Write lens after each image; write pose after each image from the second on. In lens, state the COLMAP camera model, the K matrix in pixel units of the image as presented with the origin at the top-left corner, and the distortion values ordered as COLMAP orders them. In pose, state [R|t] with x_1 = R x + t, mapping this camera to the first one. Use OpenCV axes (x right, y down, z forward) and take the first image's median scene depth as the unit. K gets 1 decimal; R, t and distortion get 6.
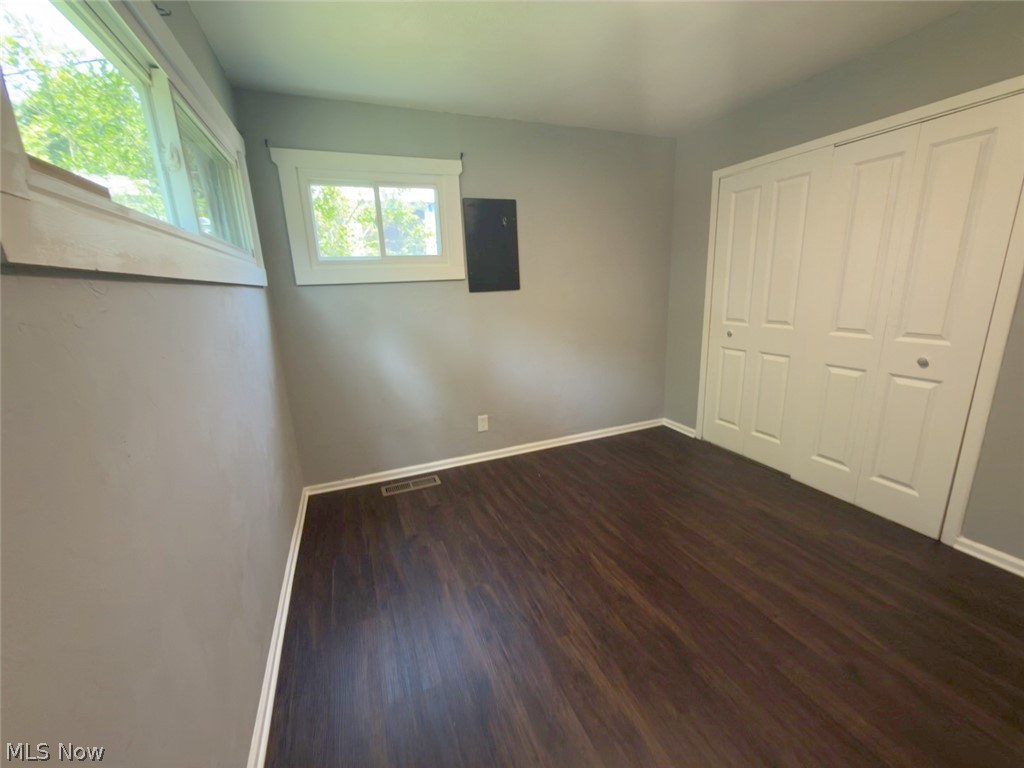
lens RADIAL K [[410.0, 0, 512.0], [0, 410.0, 384.0], [0, 0, 1]] dist [-0.000369, 0.000018]
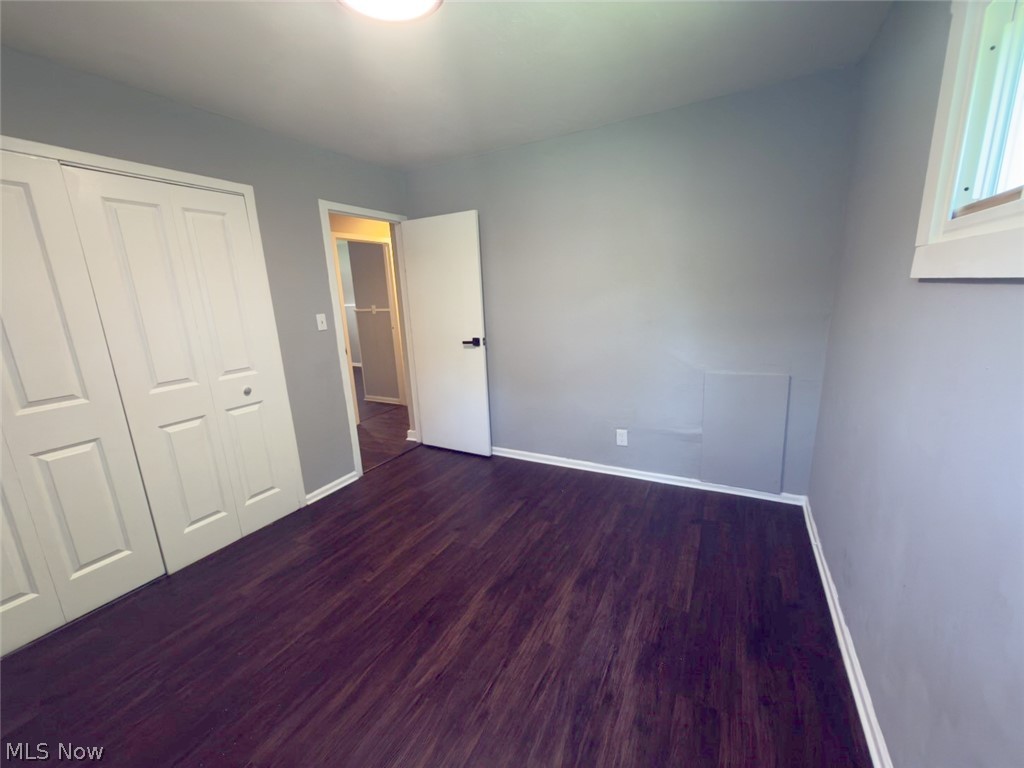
lens RADIAL K [[410.0, 0, 512.0], [0, 410.0, 384.0], [0, 0, 1]] dist [-0.000369, 0.000018]
pose [[-0.634448, -0.105607, 0.765717, -0.431773], [0.246877, 0.911052, 0.330205, -0.285434], [-0.732480, 0.398536, -0.551944, 1.108188]]
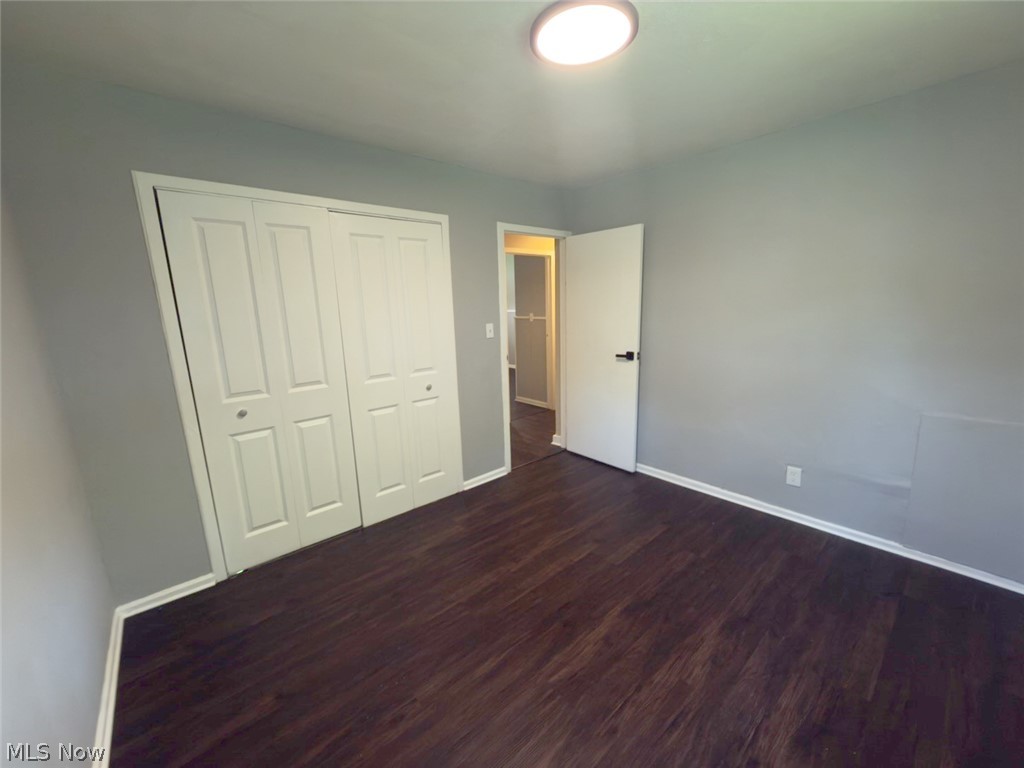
lens RADIAL K [[410.7, 0, 510.3], [0, 410.7, 382.3], [0, 0, 1]] dist [0.000151, 0.000004]
pose [[-0.323324, -0.135497, 0.936537, -0.454055], [0.262332, 0.938071, 0.226285, -0.327834], [-0.909199, 0.318847, -0.267756, 1.142378]]
